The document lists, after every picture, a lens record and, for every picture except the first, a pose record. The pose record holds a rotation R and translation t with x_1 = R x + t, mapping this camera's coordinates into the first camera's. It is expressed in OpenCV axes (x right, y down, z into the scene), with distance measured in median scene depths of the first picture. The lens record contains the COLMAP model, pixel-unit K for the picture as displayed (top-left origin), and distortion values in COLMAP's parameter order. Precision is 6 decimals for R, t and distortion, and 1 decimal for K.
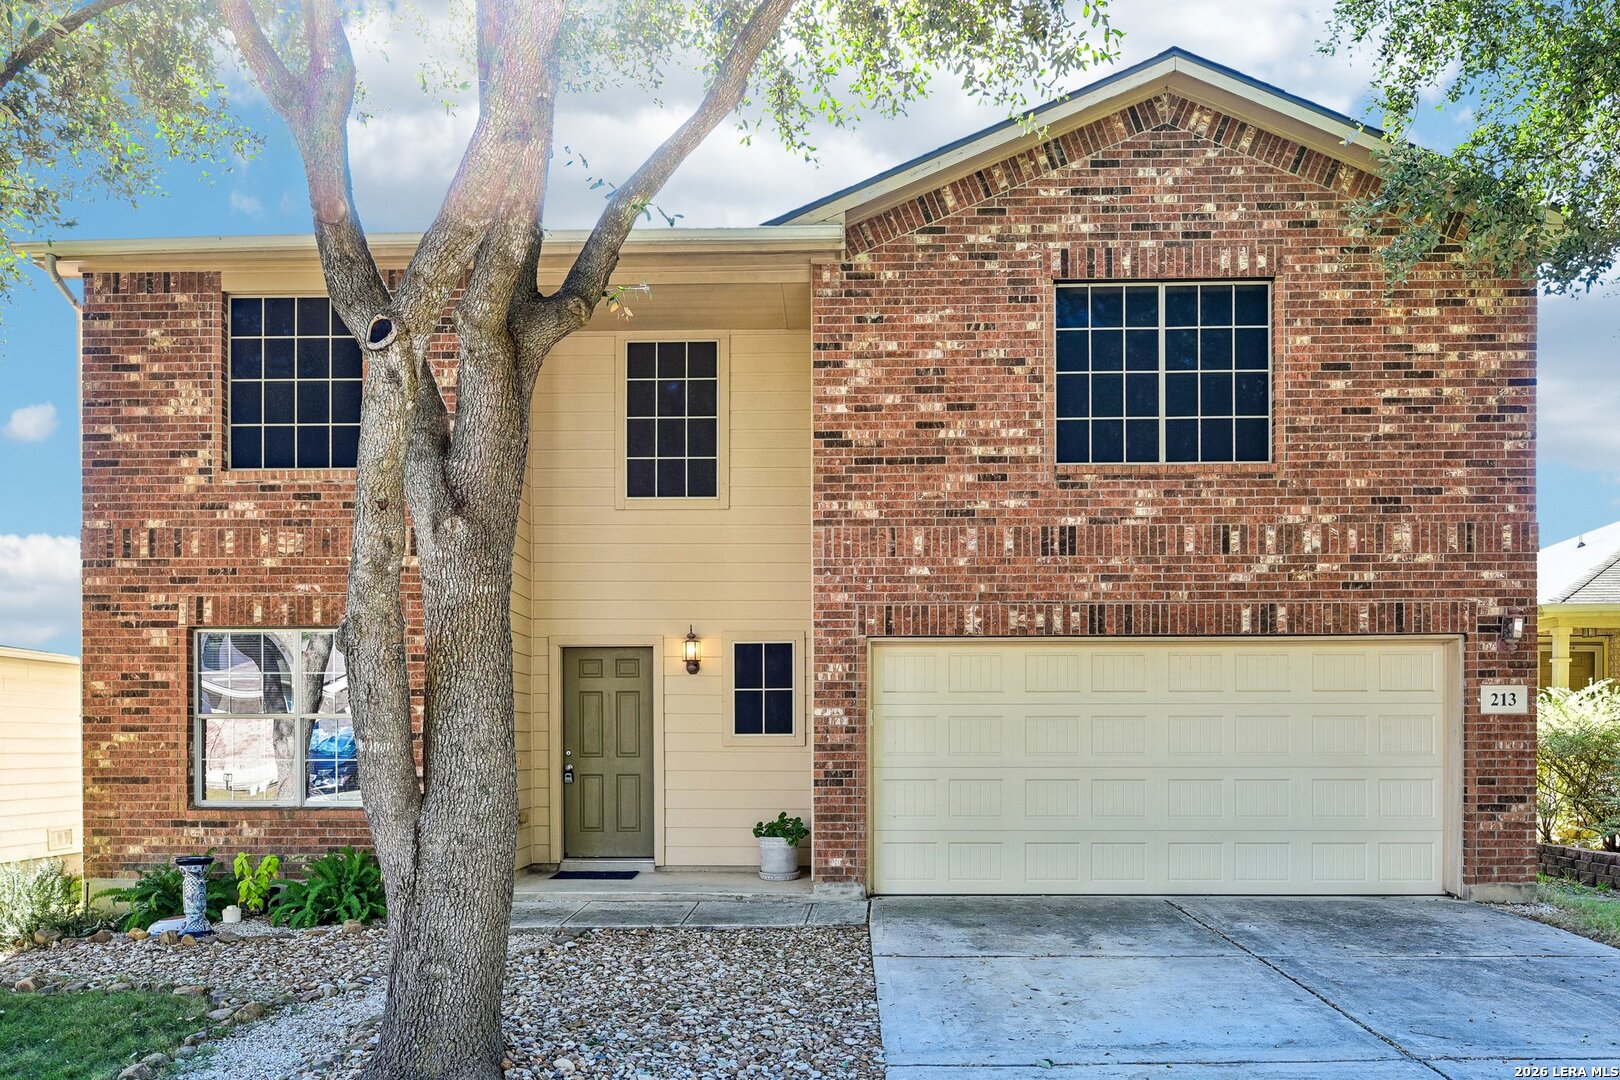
lens RADIAL K [[1198.6, 0, 809.7], [0, 1198.6, 540.1], [0, 0, 1]] dist [-0.005099, -0.012581]
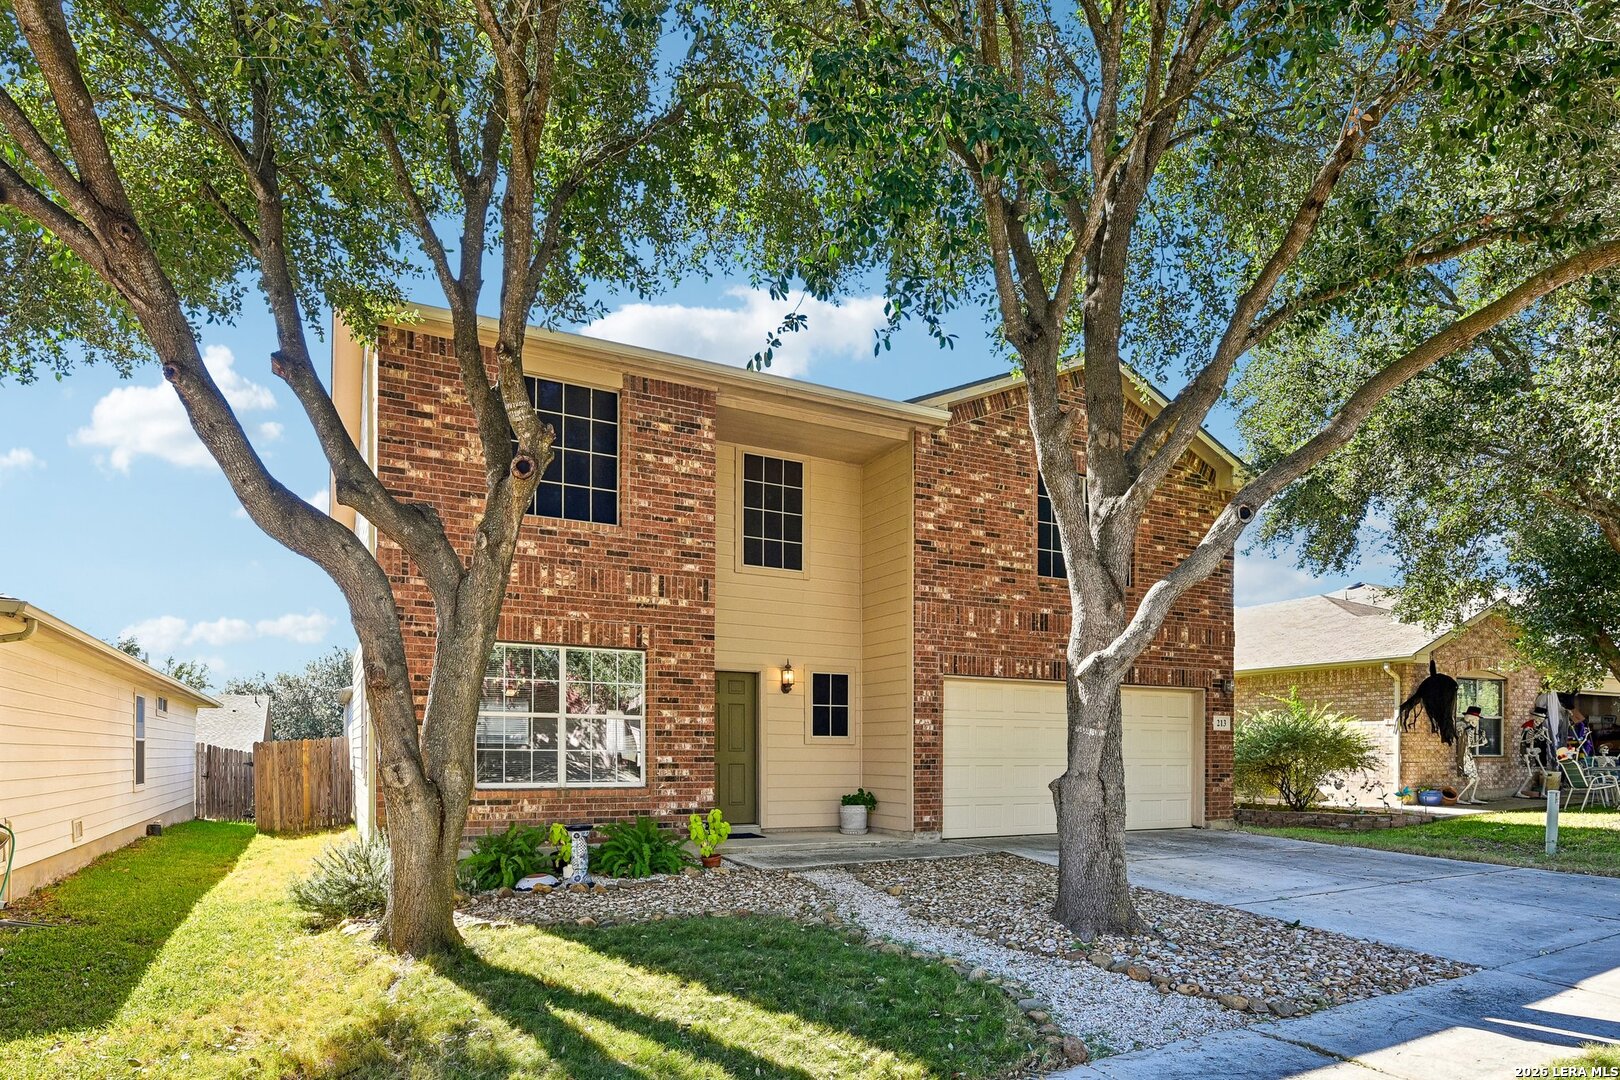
lens RADIAL K [[926.8, 0, 824.7], [0, 926.8, 574.2], [0, 0, 1]] dist [-0.009924, -0.000357]
pose [[0.871072, 0.099440, 0.480984, -0.666617], [-0.087738, 0.995043, -0.046823, 0.020177], [-0.483256, -0.001414, 0.875478, 0.012351]]
